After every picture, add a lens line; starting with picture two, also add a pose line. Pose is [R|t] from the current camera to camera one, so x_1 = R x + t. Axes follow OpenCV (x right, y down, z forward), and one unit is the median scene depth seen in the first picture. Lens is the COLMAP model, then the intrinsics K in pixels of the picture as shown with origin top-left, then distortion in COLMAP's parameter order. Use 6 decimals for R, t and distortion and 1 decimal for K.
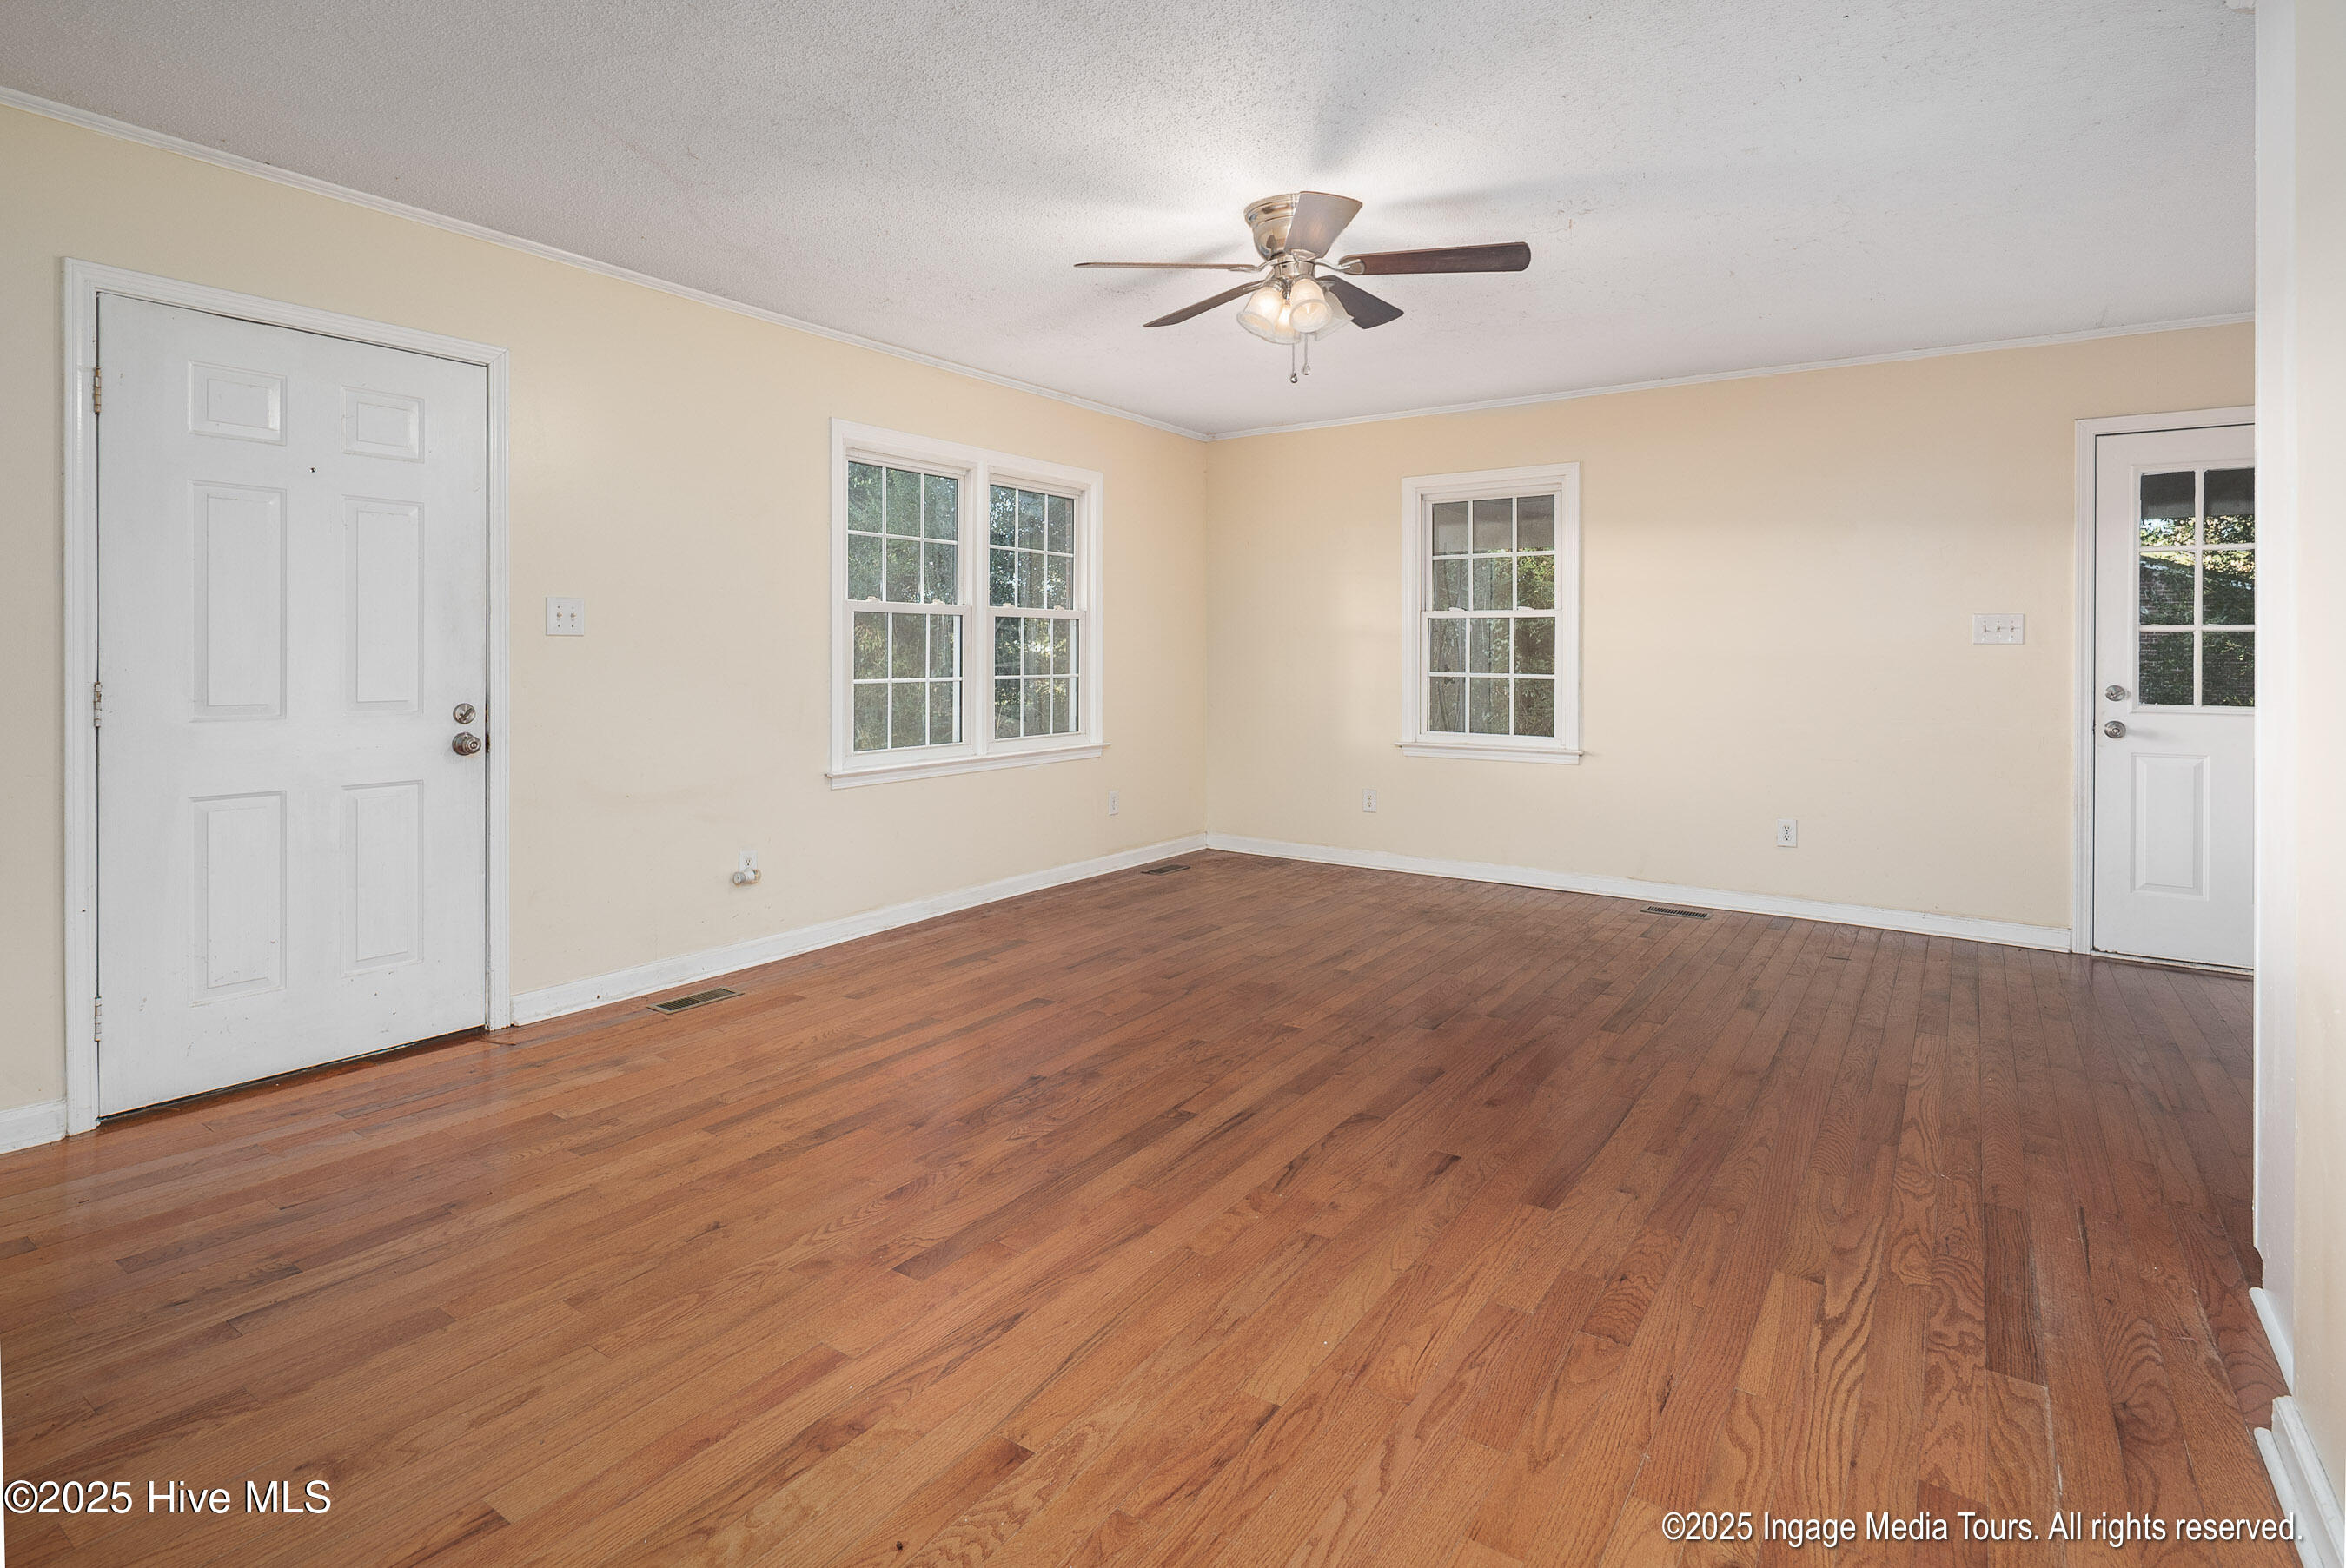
lens RADIAL K [[1153.6, 0, 1175.2], [0, 1153.6, 669.0], [0, 0, 1]] dist [0.001483, -0.000340]
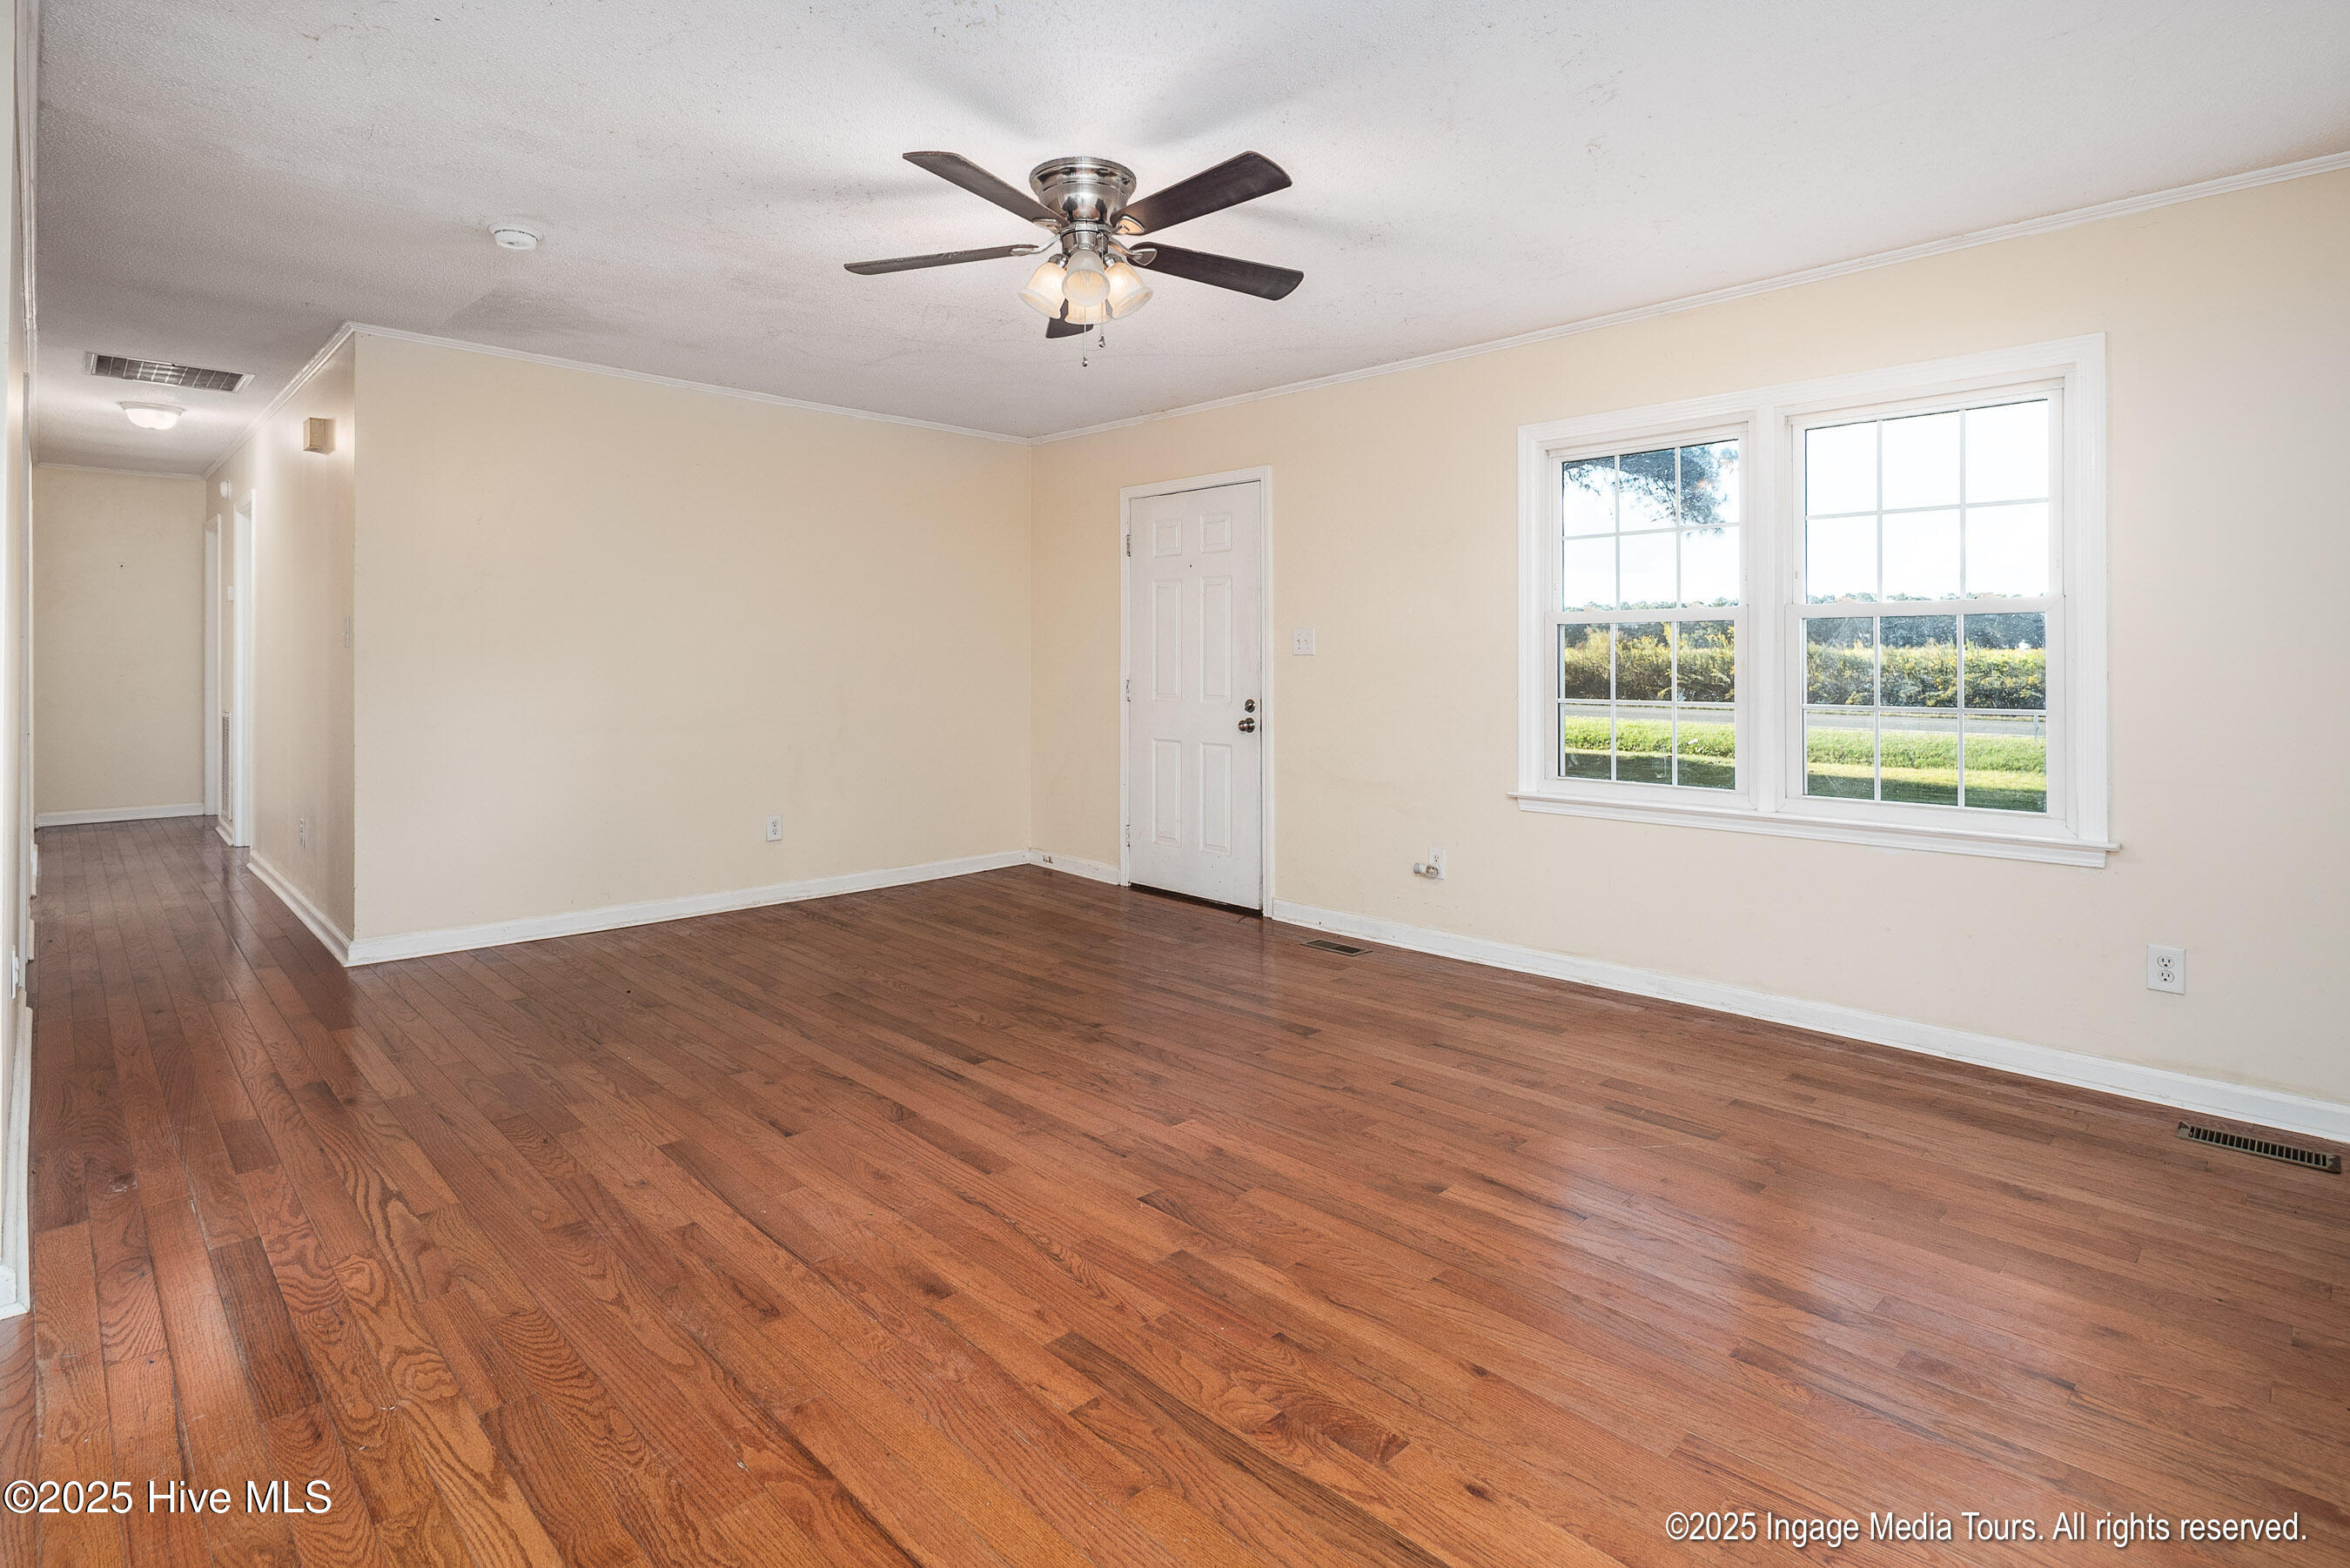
lens RADIAL K [[1155.5, 0, 1177.2], [0, 1155.5, 771.1], [0, 0, 1]] dist [0.001483, -0.000340]
pose [[-0.186855, 0.084844, -0.978717, 1.365085], [-0.020580, 0.995707, 0.090246, -0.017169], [0.982172, 0.037005, -0.184307, 1.758257]]
